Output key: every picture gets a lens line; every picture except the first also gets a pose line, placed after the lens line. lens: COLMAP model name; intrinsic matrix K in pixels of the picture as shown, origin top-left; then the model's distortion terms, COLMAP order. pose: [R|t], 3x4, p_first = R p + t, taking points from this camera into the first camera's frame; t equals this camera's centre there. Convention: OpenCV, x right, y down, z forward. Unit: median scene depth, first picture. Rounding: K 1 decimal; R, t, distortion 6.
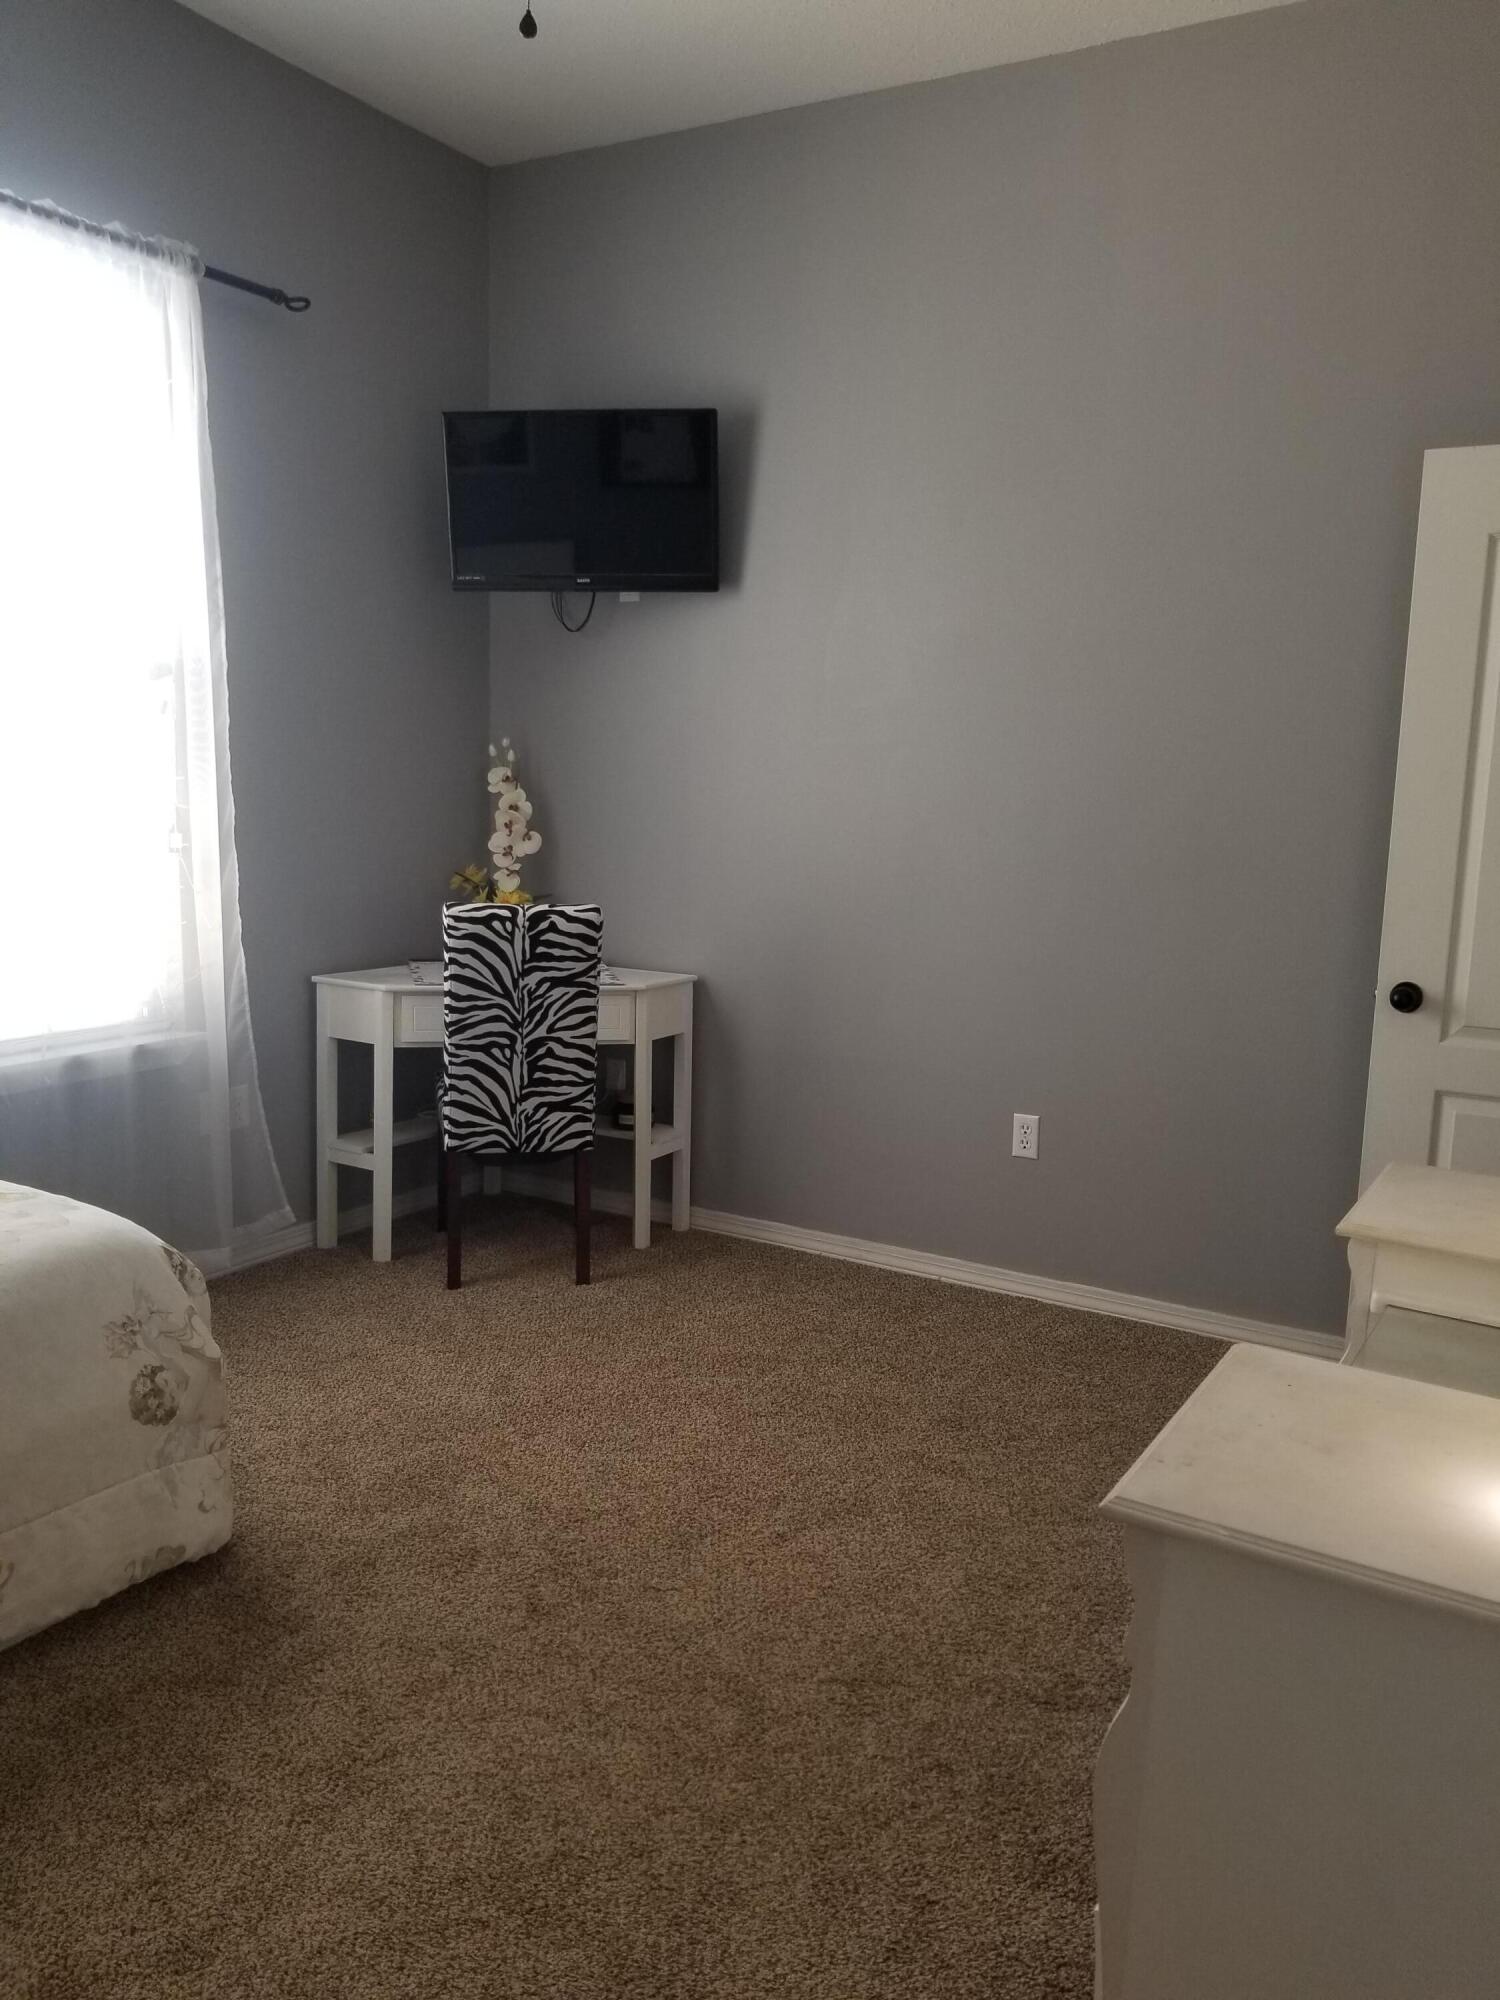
lens RADIAL K [[1572.5, 0, 762.8], [0, 1572.5, 999.5], [0, 0, 1]] dist [0.077110, -0.101870]
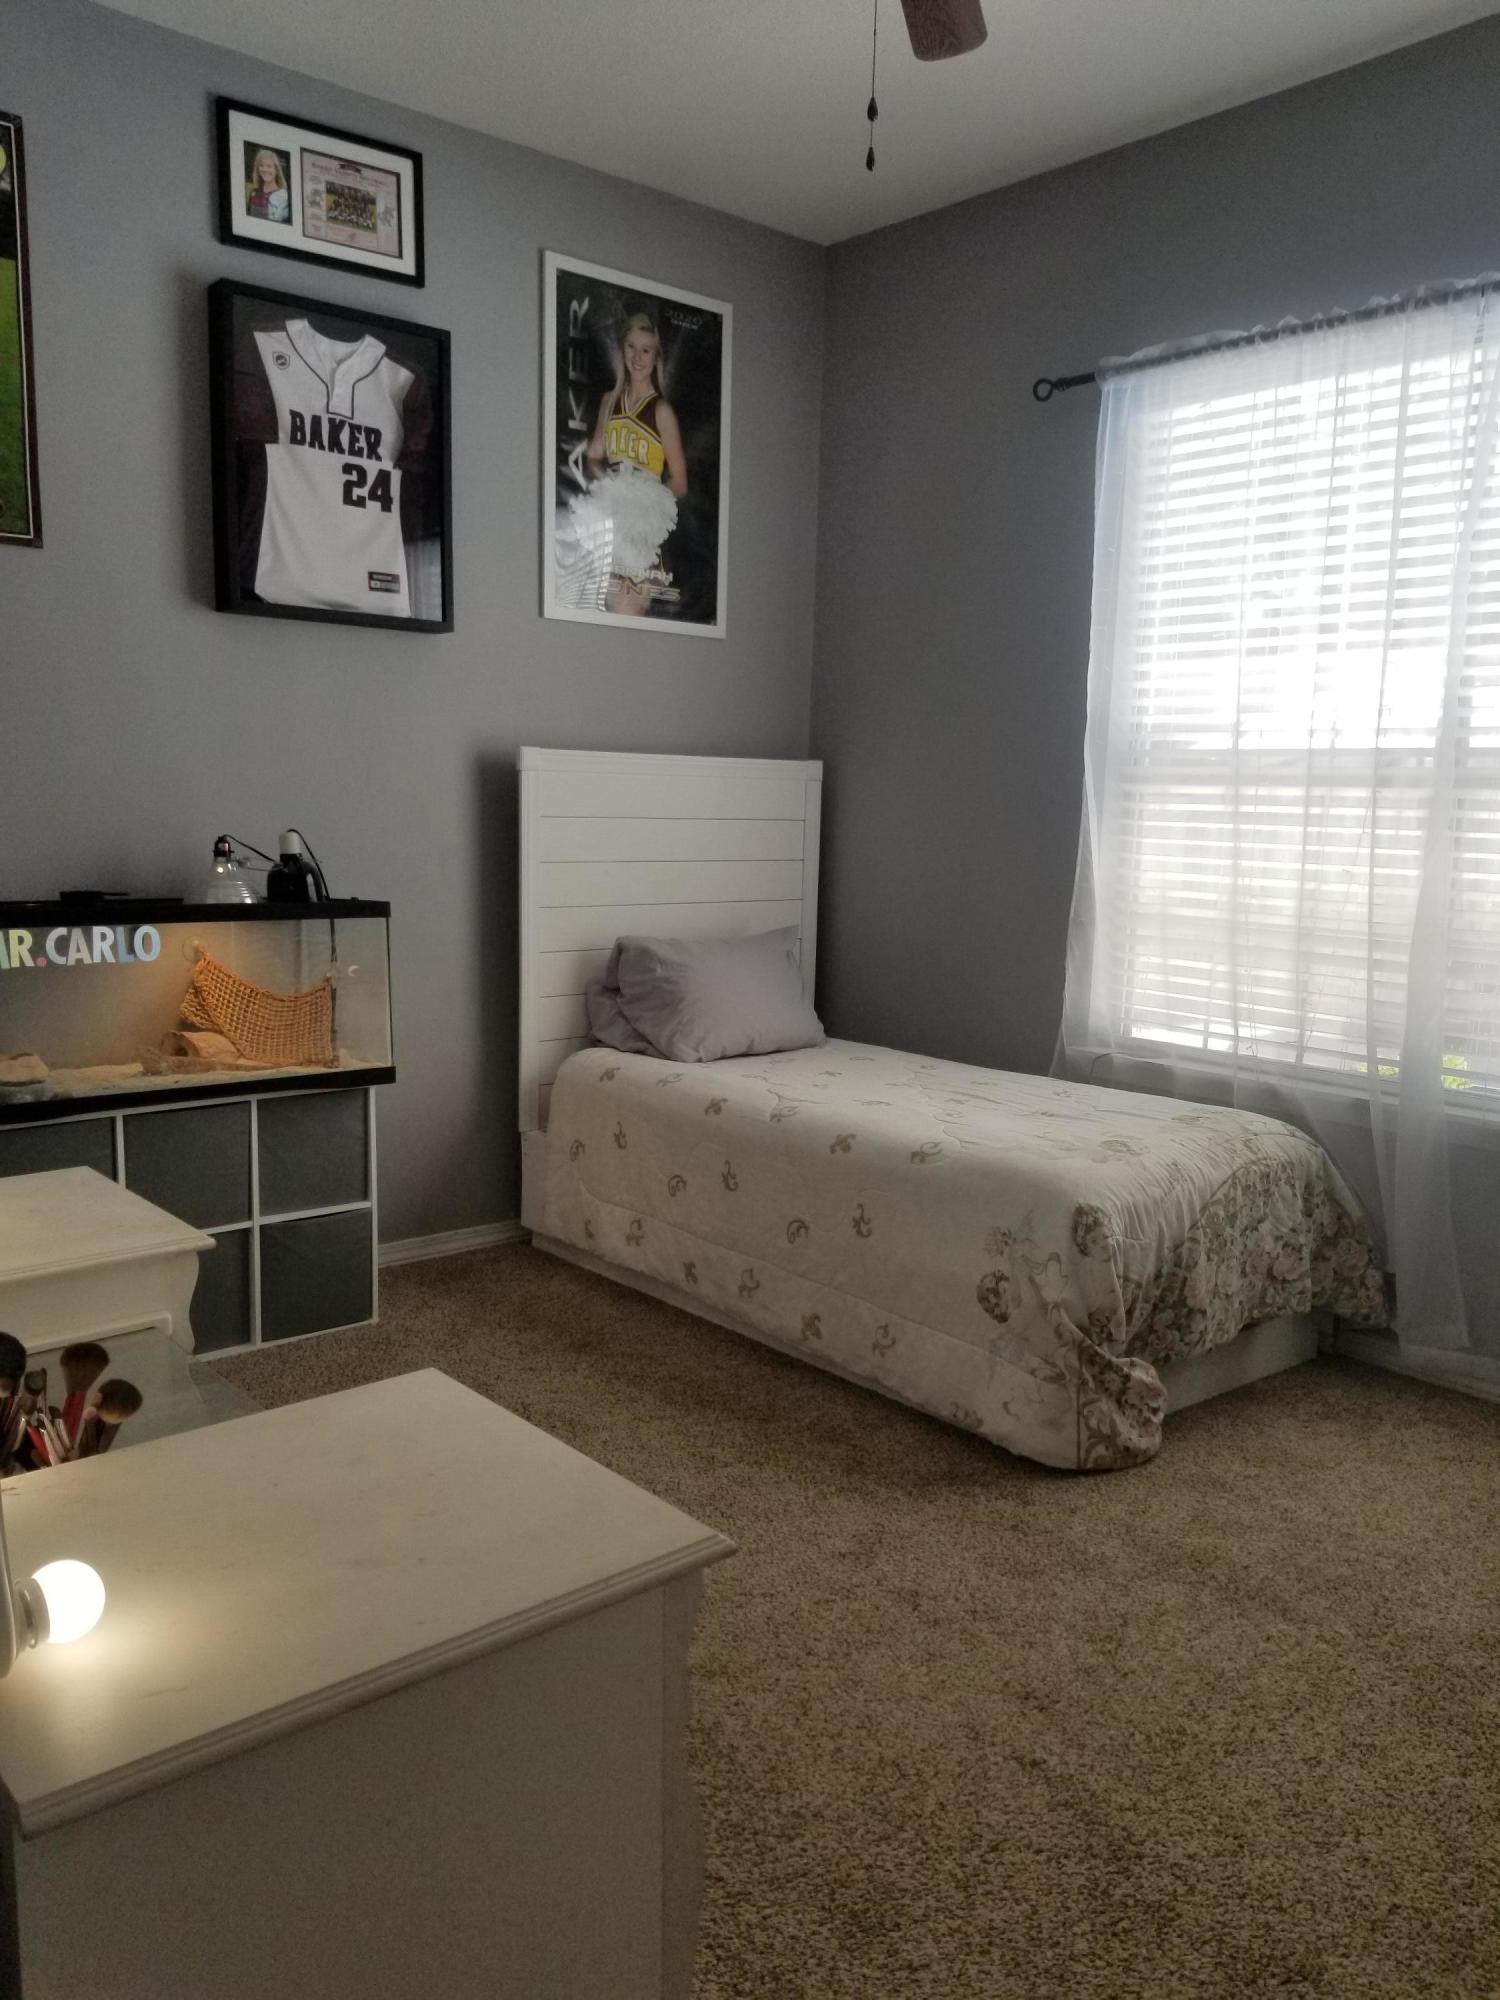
lens RADIAL K [[1572.5, 0, 762.8], [0, 1572.5, 999.5], [0, 0, 1]] dist [0.077110, -0.101870]
pose [[-0.311307, 0.074620, -0.947375, 0.548726], [-0.178431, 0.974592, 0.135396, -0.076677], [0.933408, 0.211191, -0.290082, 0.733202]]
